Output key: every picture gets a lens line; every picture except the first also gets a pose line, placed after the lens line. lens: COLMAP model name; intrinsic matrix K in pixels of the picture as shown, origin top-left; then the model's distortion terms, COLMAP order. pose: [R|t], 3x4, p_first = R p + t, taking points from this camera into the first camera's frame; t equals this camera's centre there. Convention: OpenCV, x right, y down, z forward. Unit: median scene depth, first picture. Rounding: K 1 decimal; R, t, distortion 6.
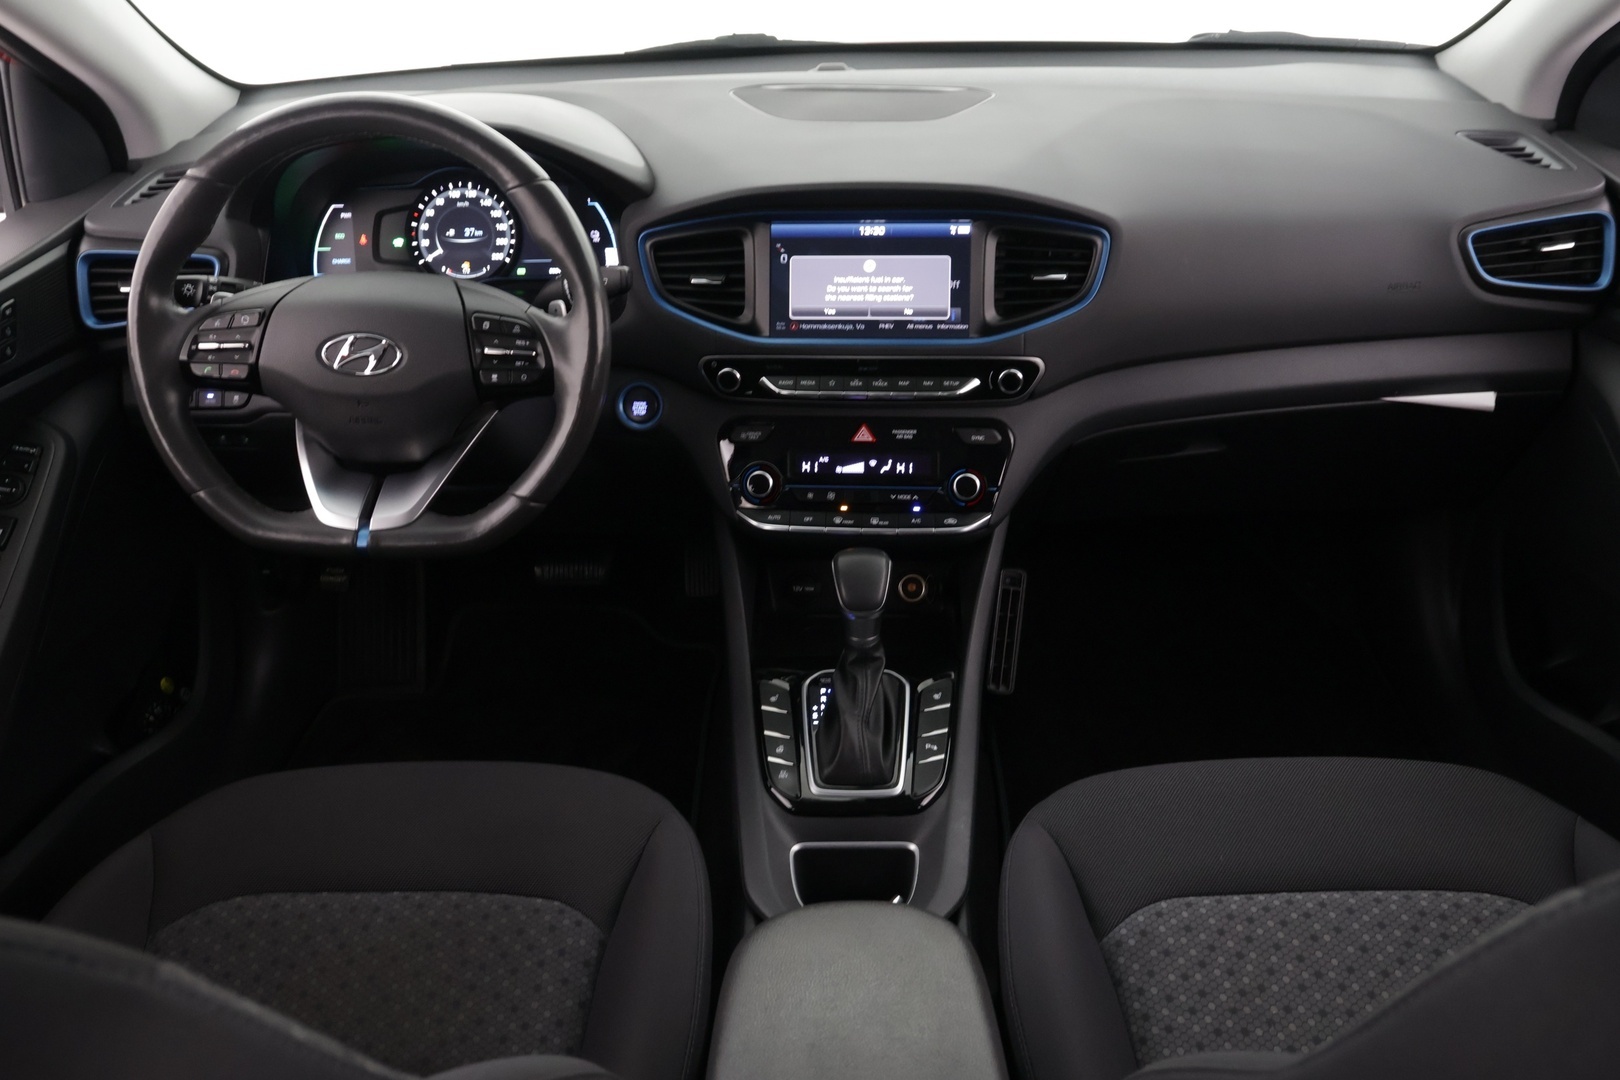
lens RADIAL K [[1375.7, 0, 810.0], [0, 1375.7, 540.0], [0, 0, 1]] dist [-0.039004, 0.048634]
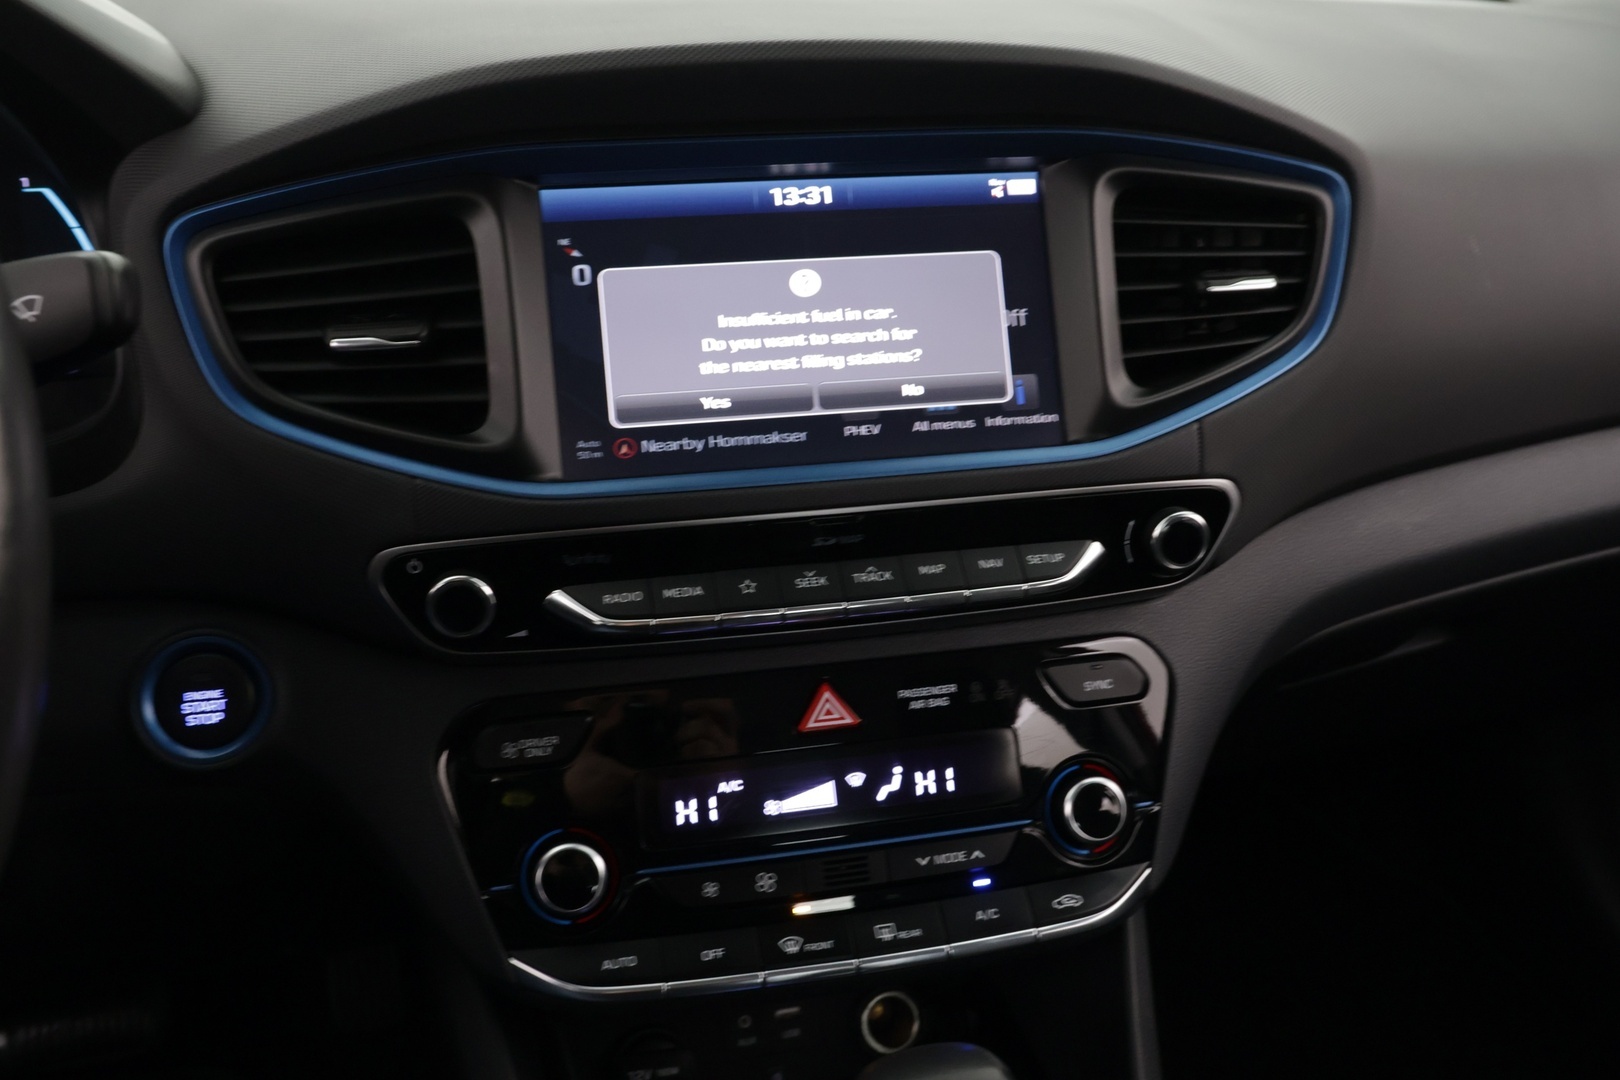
lens RADIAL K [[1375.7, 0, 810.0], [0, 1375.7, 540.0], [0, 0, 1]] dist [-0.039004, 0.048634]
pose [[0.952990, -0.086594, 0.290364, -0.075527], [0.125276, 0.985156, -0.117365, -0.080108], [-0.275890, 0.148223, 0.949692, 0.632864]]
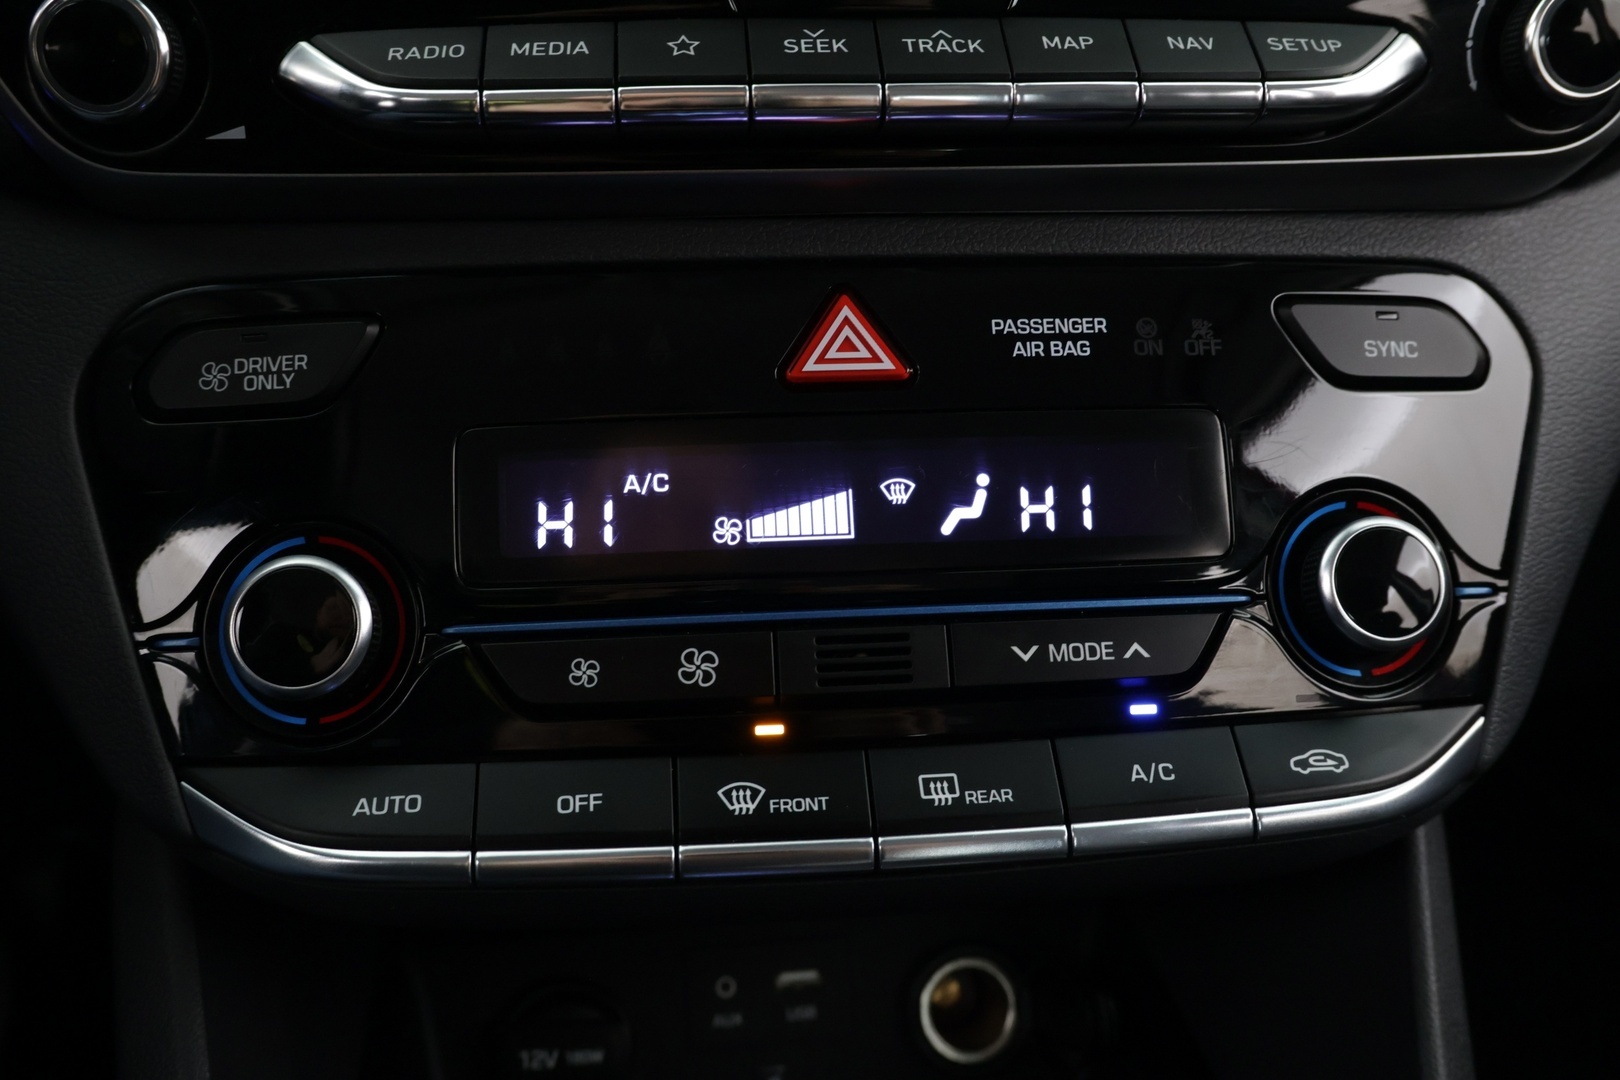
lens RADIAL K [[1356.9, 0, 810.0], [0, 1356.9, 540.0], [0, 0, 1]] dist [-0.031478, 0.021551]
pose [[0.980950, -0.035673, 0.190956, -0.004164], [0.064833, 0.986753, -0.148714, -0.021154], [-0.183121, 0.158261, 0.970268, 0.828261]]
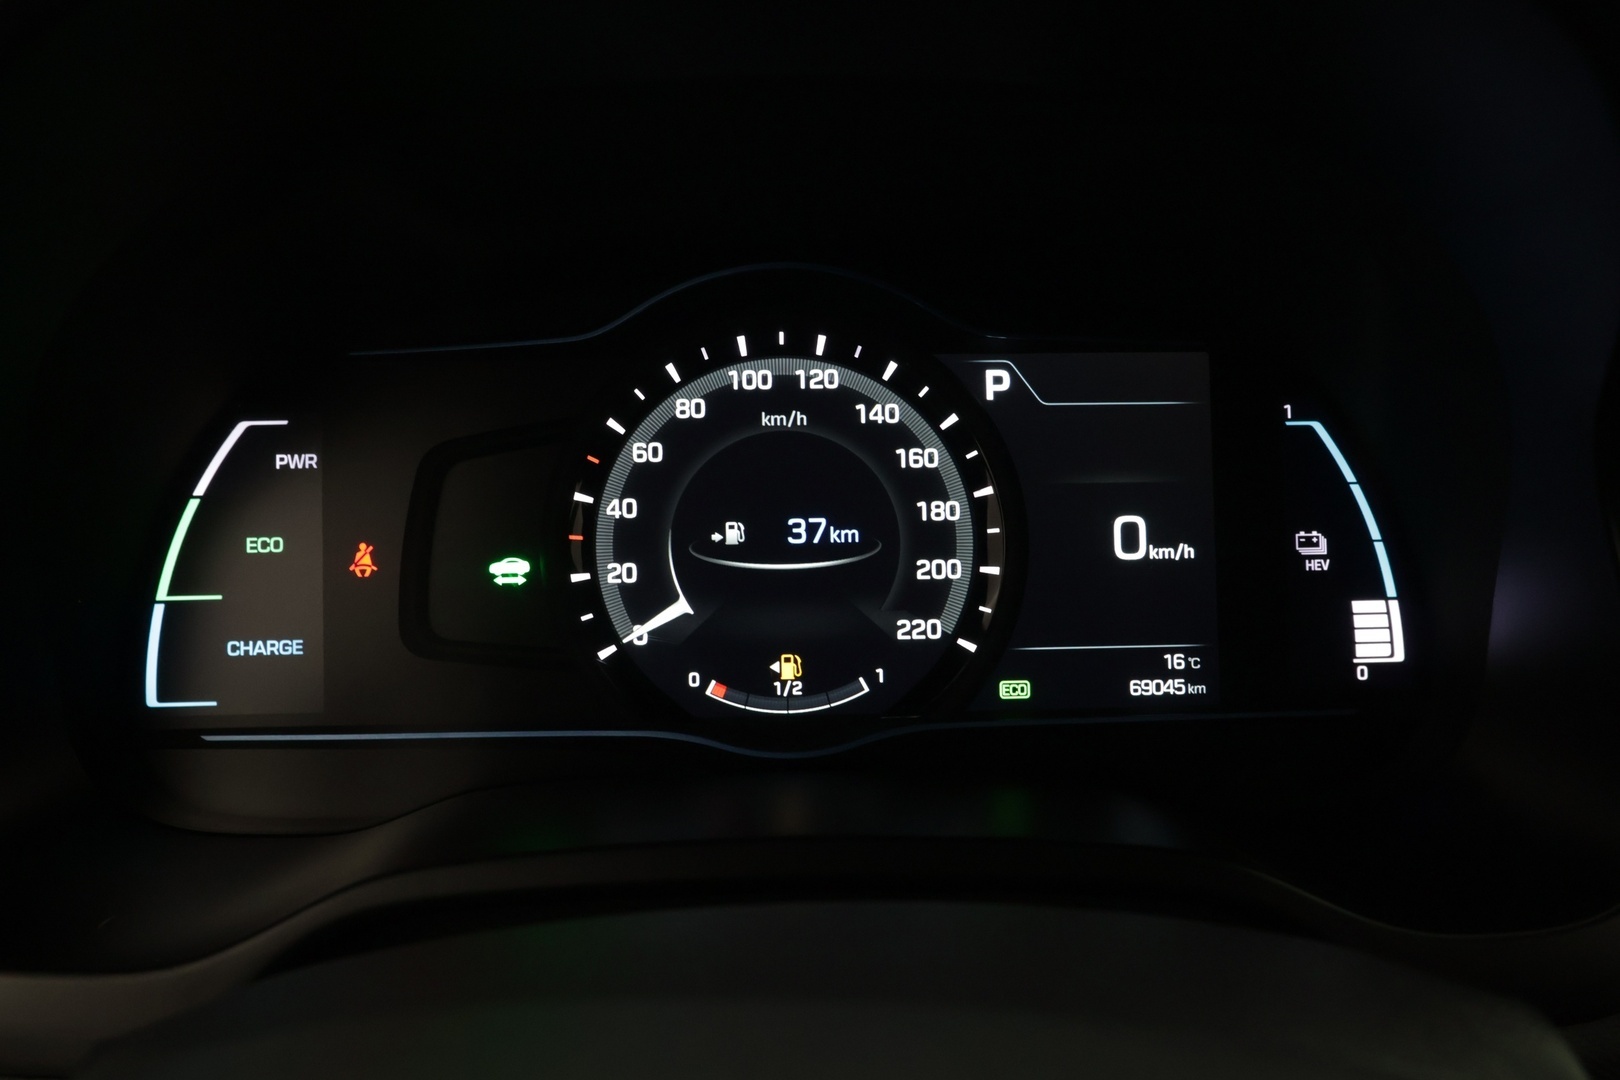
lens RADIAL K [[1358.1, 0, 810.0], [0, 1358.1, 540.0], [0, 0, 1]] dist [-0.057763, 0.001962]
pose [[0.998447, 0.001732, 0.055678, -0.283611], [0.008569, 0.982845, -0.184233, -0.193906], [-0.055042, 0.184424, 0.981304, 0.828614]]
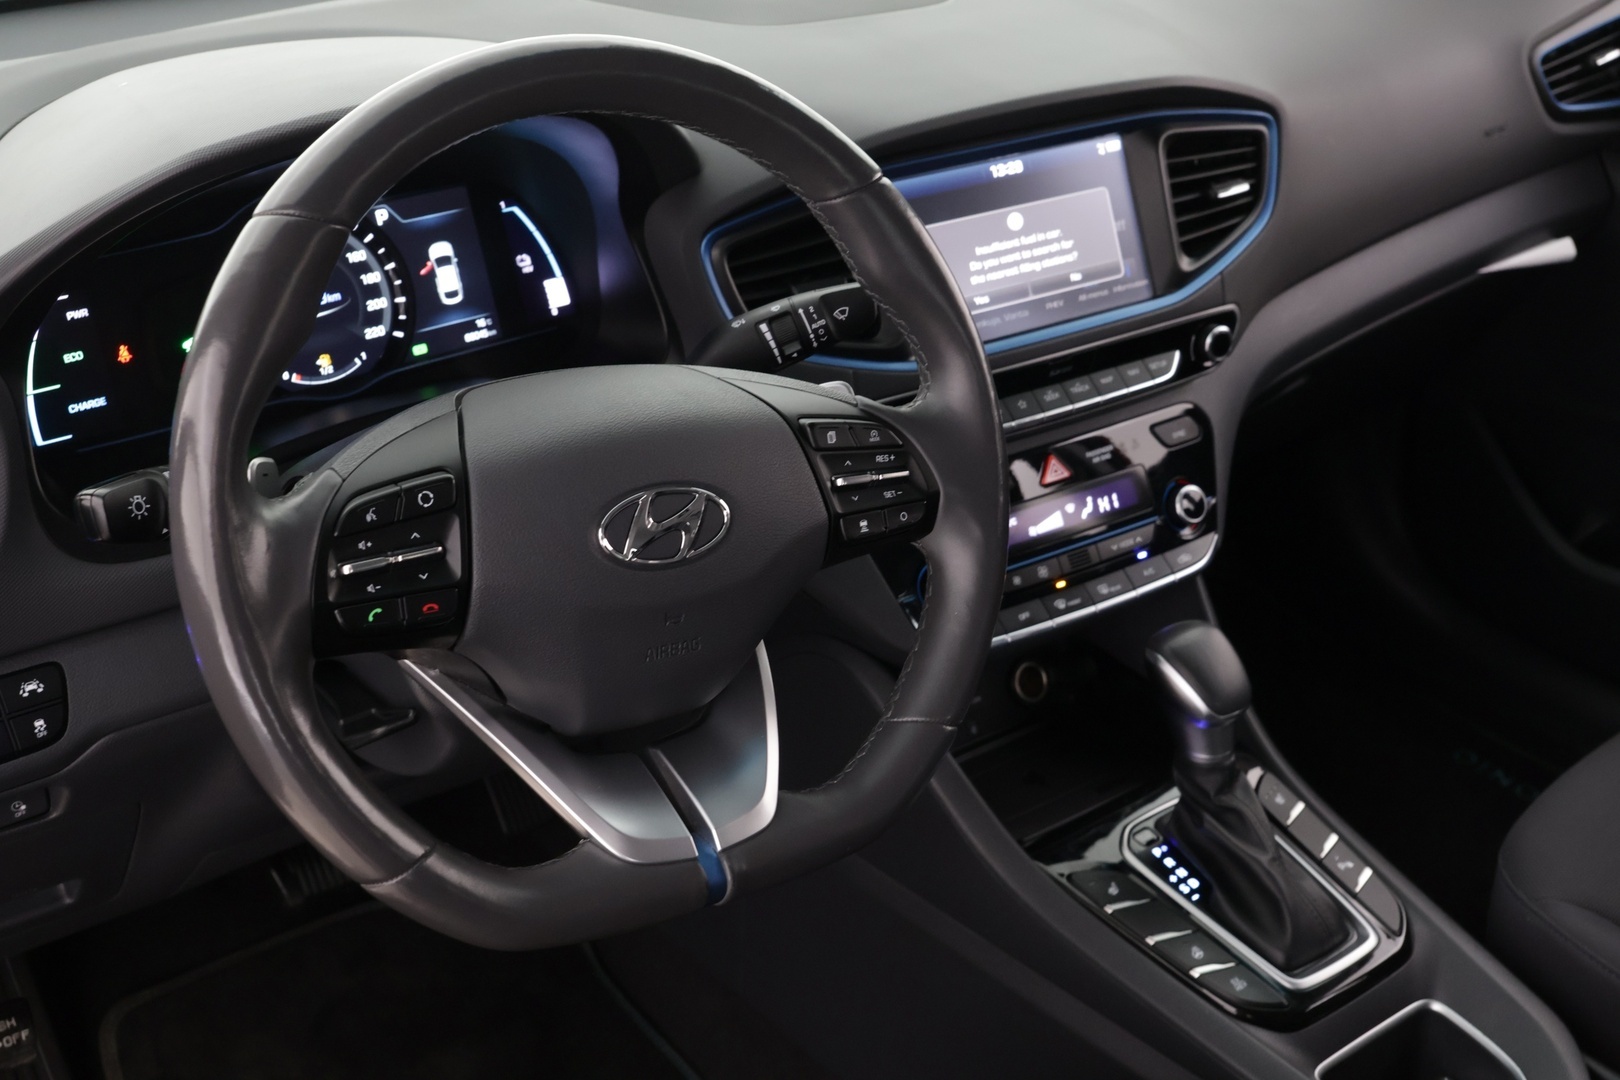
lens RADIAL K [[1911.3, 0, 810.0], [0, 1911.3, 540.0], [0, 0, 1]] dist [0.007198, 0.052331]
pose [[0.784950, -0.266029, 0.559538, -0.588430], [0.284099, 0.957128, 0.056510, -0.131861], [-0.550583, 0.114607, 0.826876, 0.306893]]
